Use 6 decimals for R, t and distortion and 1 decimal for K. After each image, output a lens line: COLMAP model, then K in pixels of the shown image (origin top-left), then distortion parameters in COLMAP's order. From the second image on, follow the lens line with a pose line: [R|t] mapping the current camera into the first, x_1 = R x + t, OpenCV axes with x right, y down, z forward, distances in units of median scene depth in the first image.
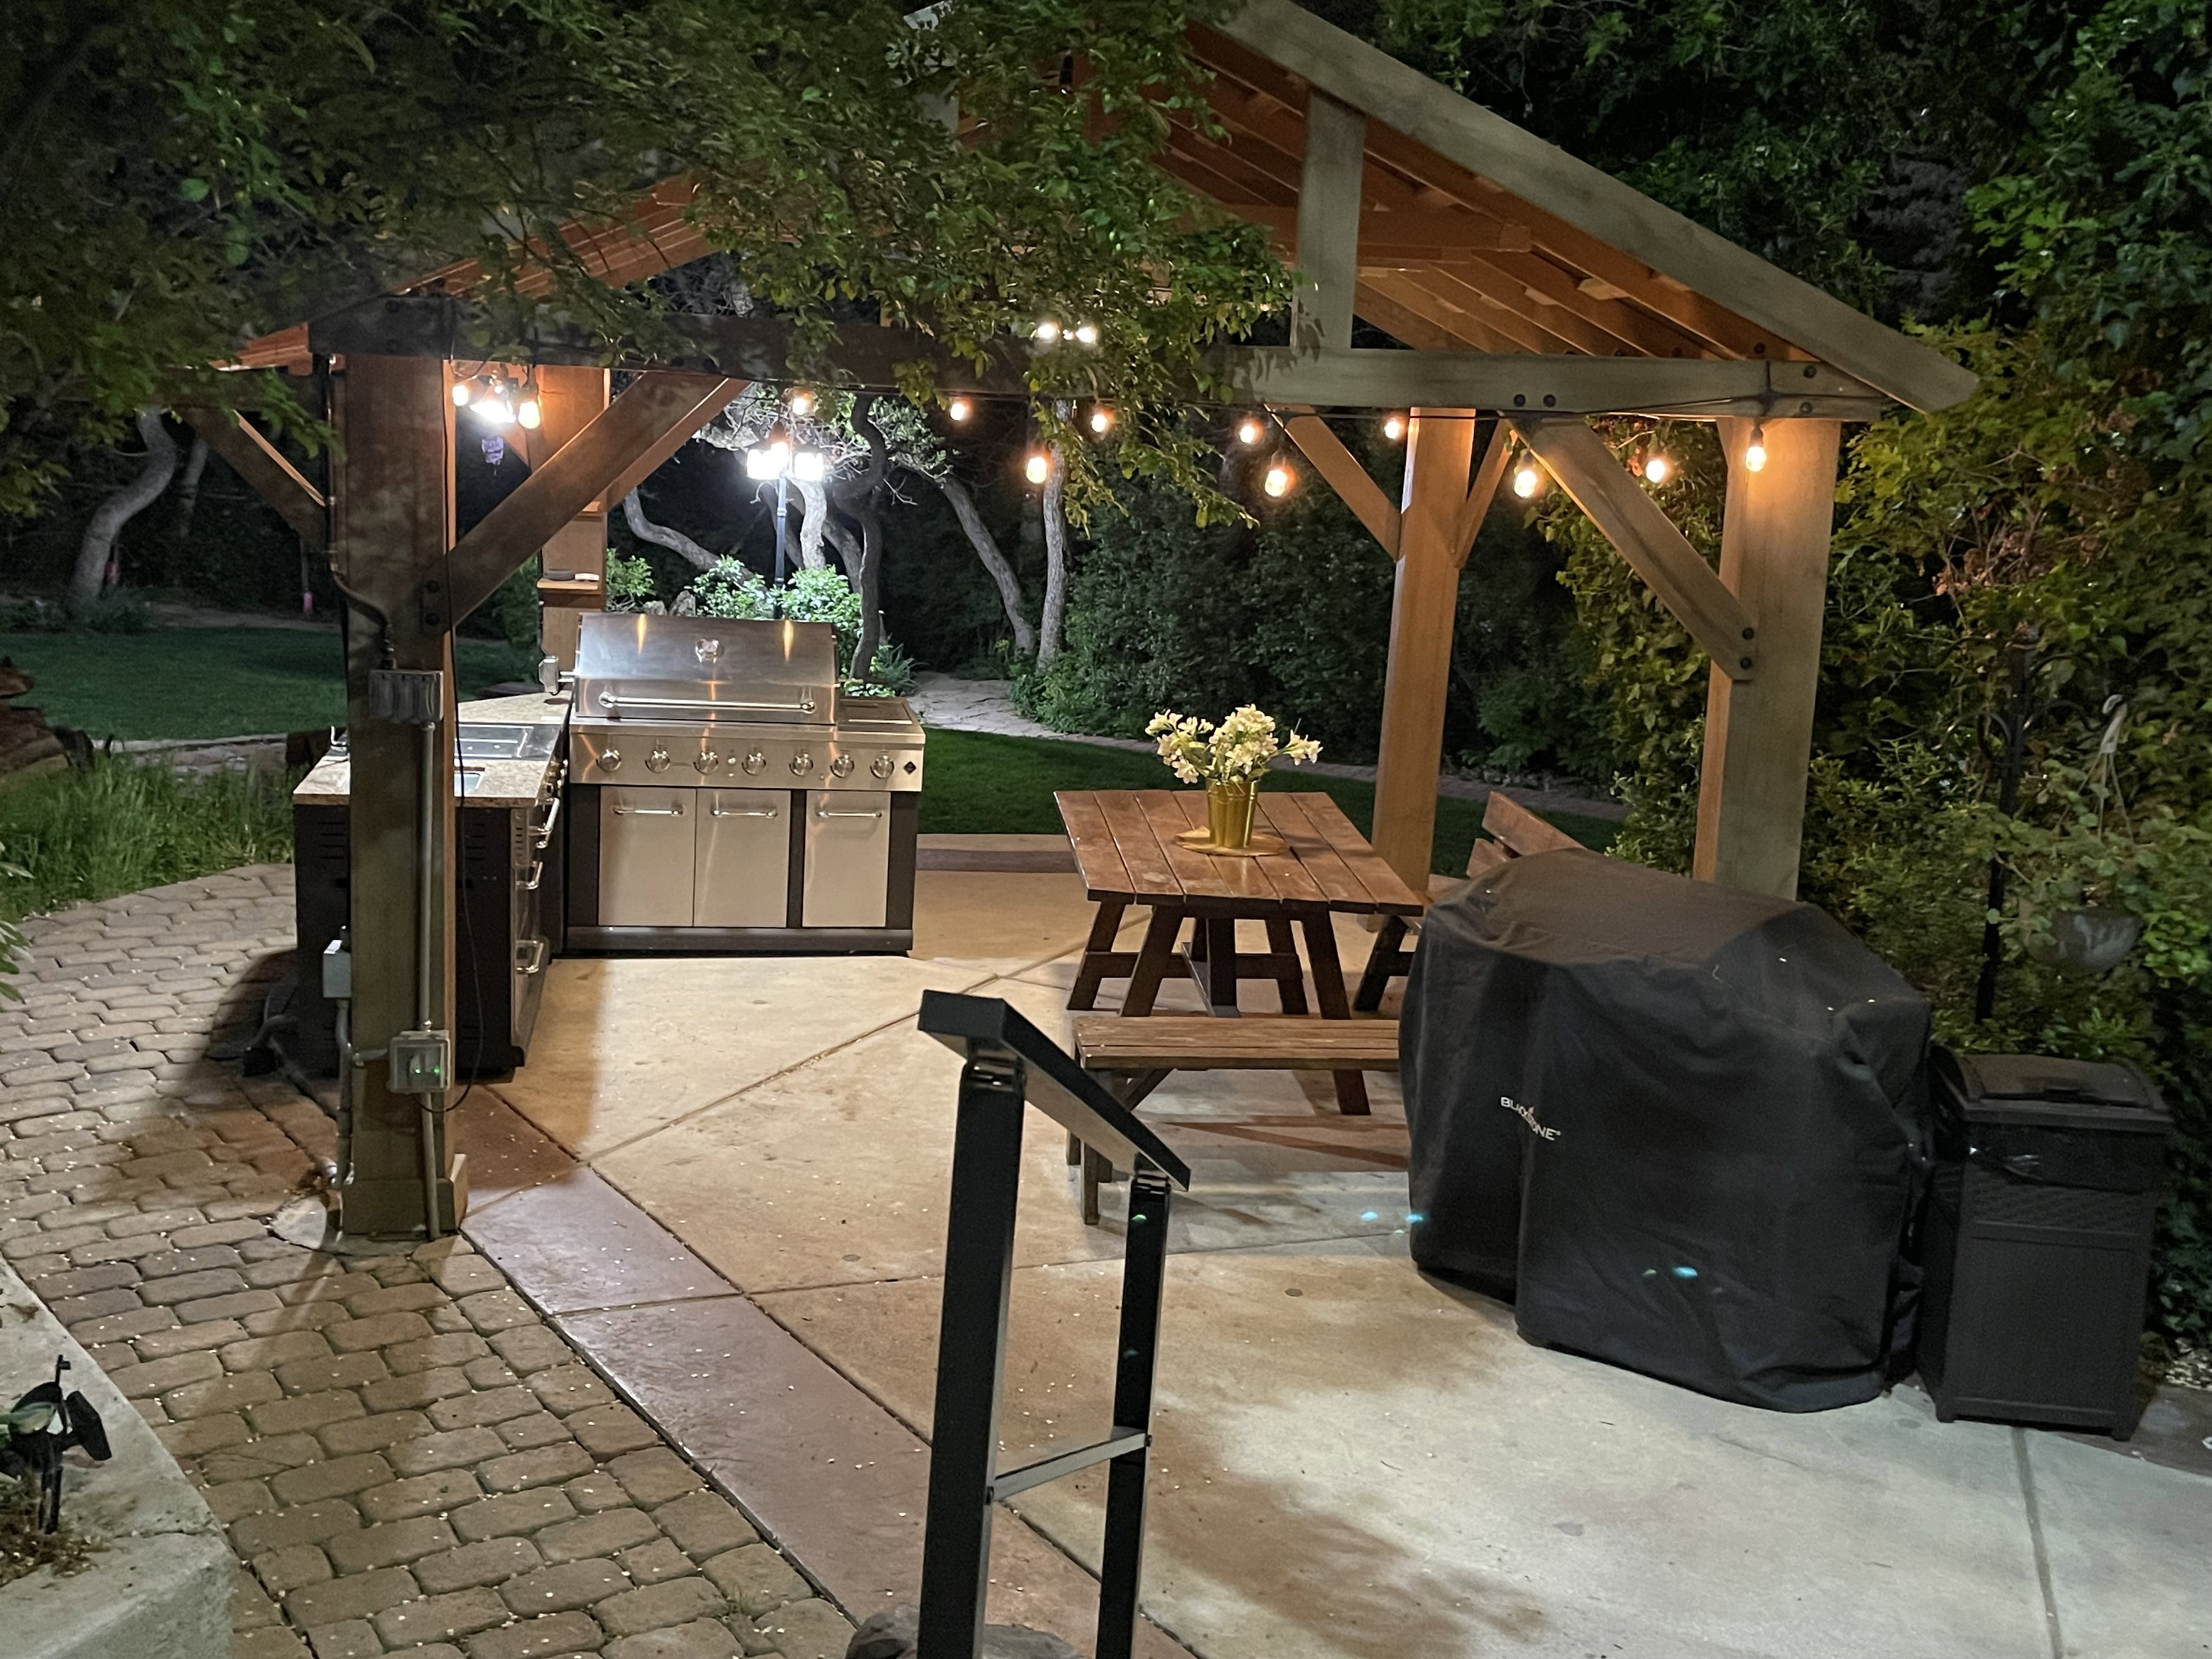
lens RADIAL K [[2124.9, 0, 1108.6], [0, 2124.9, 831.4], [0, 0, 1]] dist [0.100785, 0.000000]
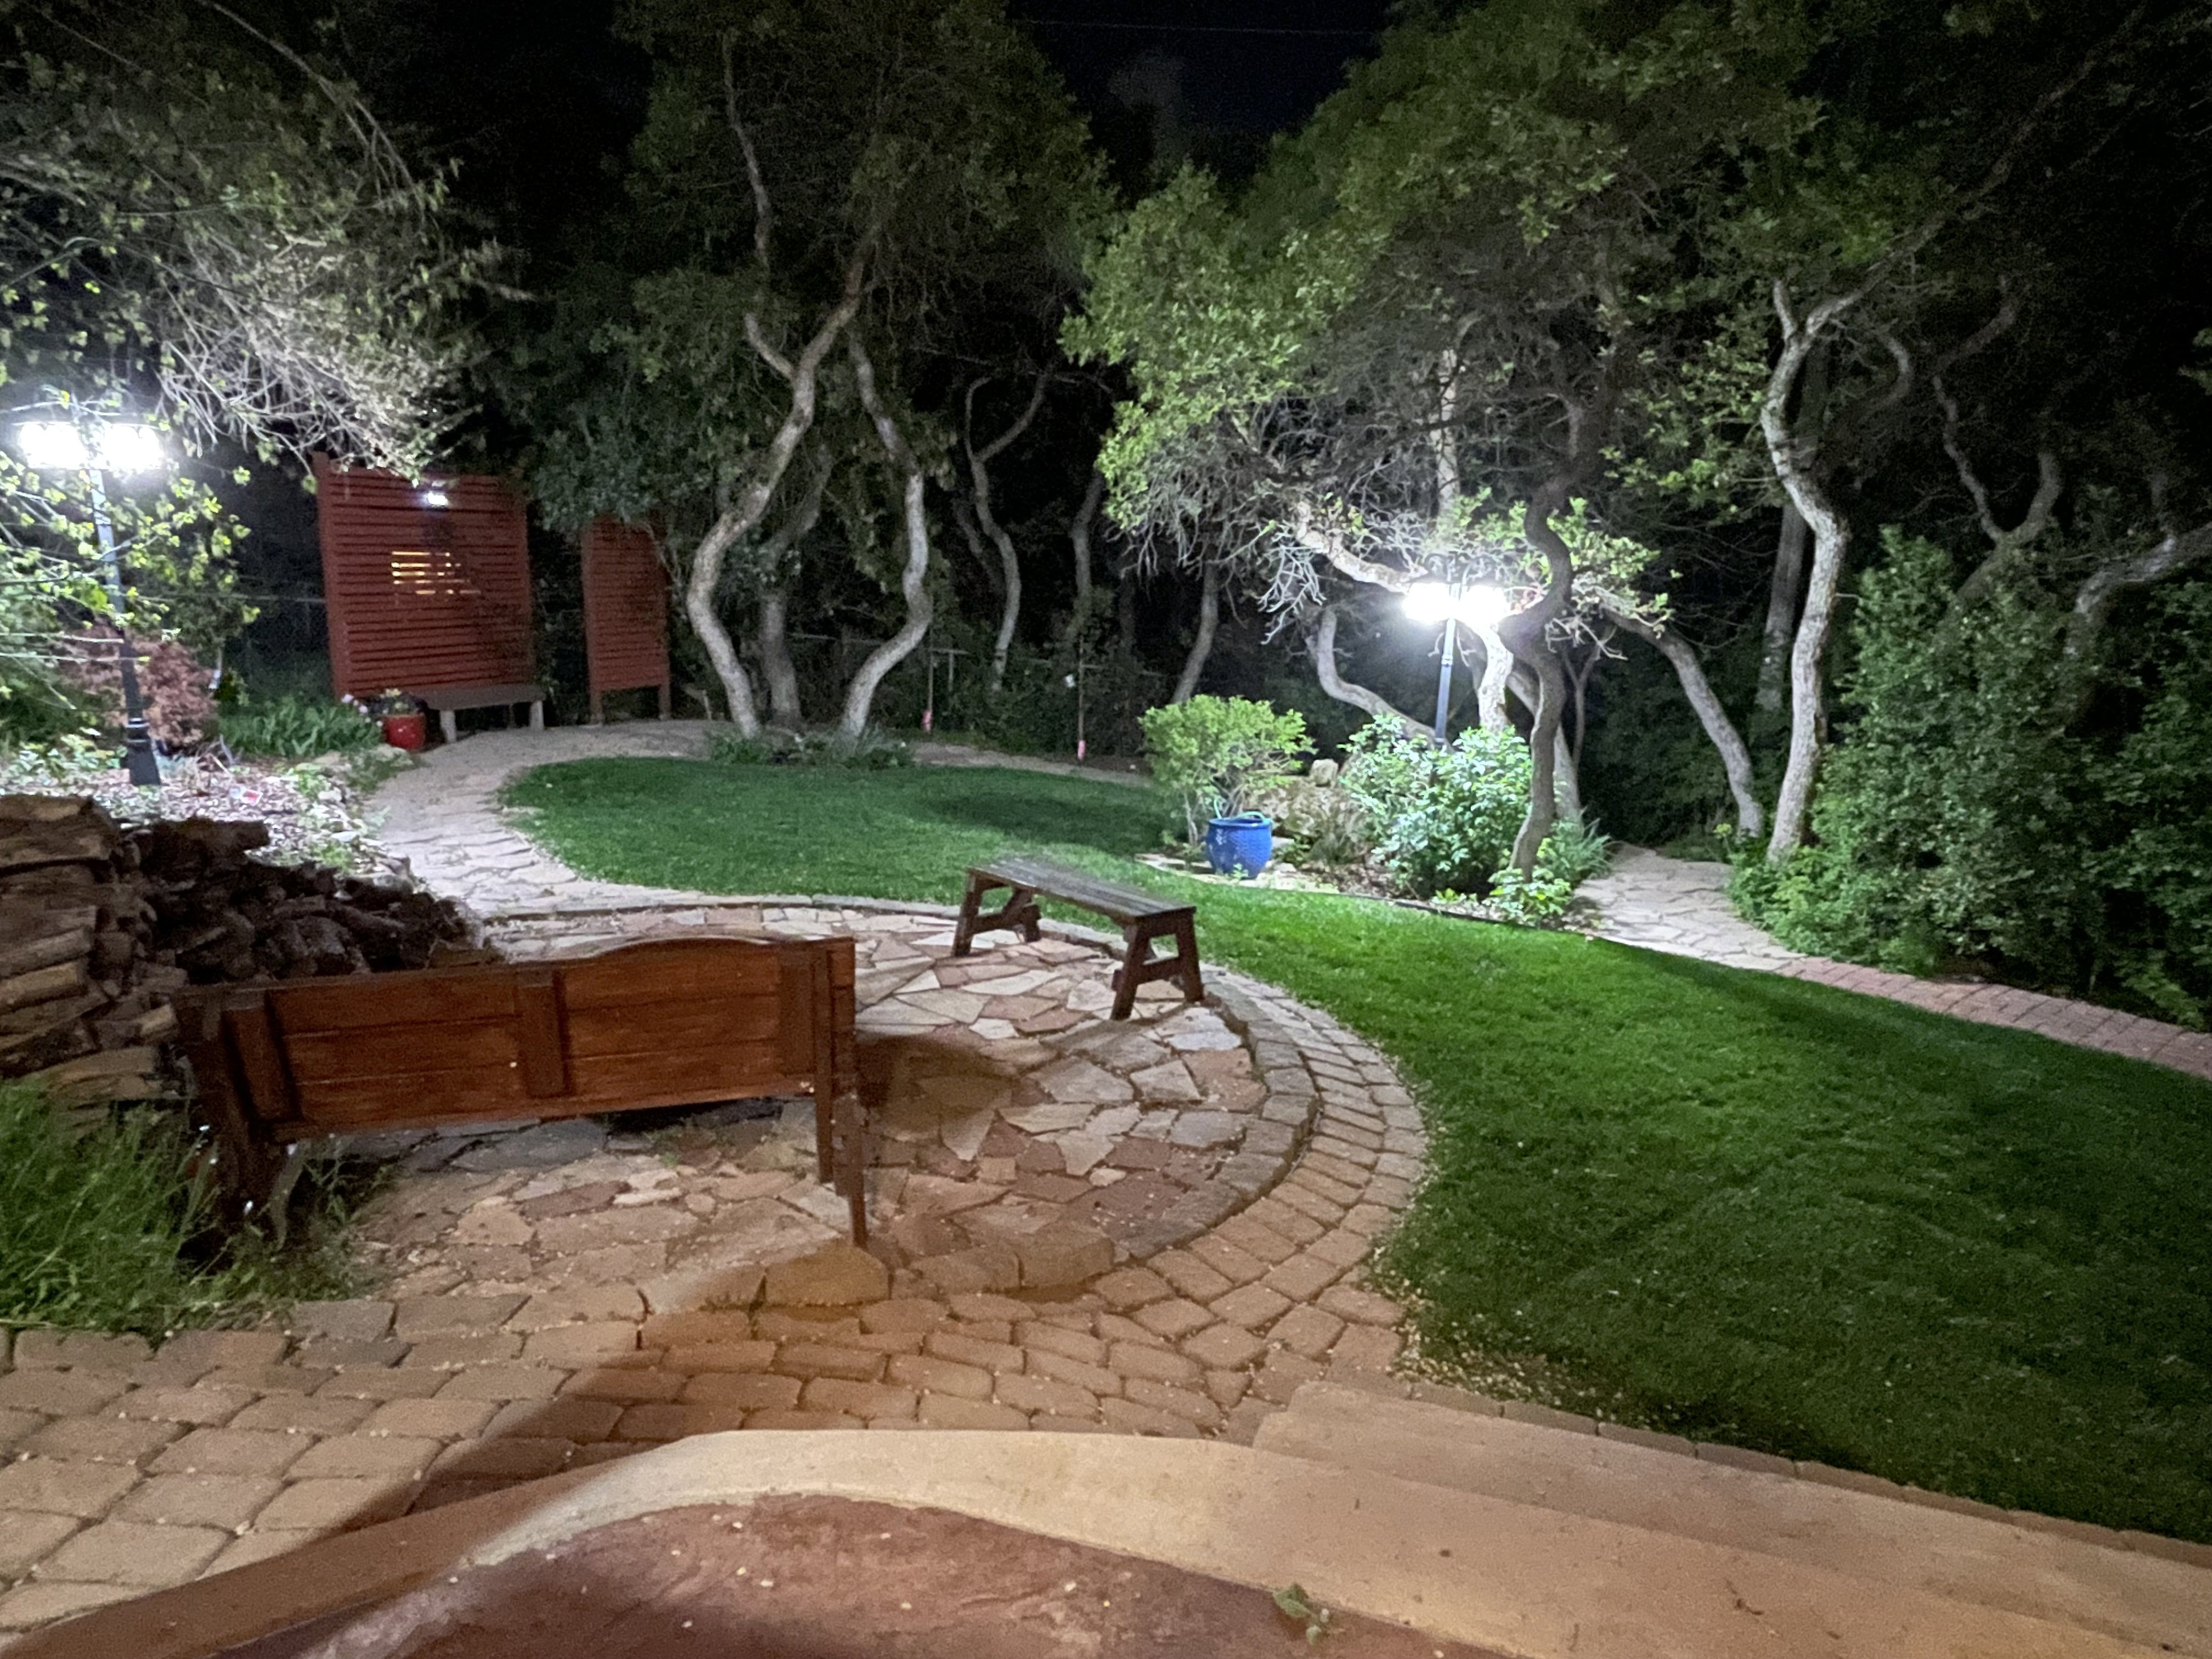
lens RADIAL K [[1340.3, 0, 1105.8], [0, 1340.3, 839.6], [0, 0, 1]] dist [-0.003207, -0.002015]
pose [[0.884992, 0.071596, -0.460068, -0.023175], [-0.092529, 0.995443, -0.023077, -0.051205], [0.456319, 0.062993, 0.887584, 0.445448]]
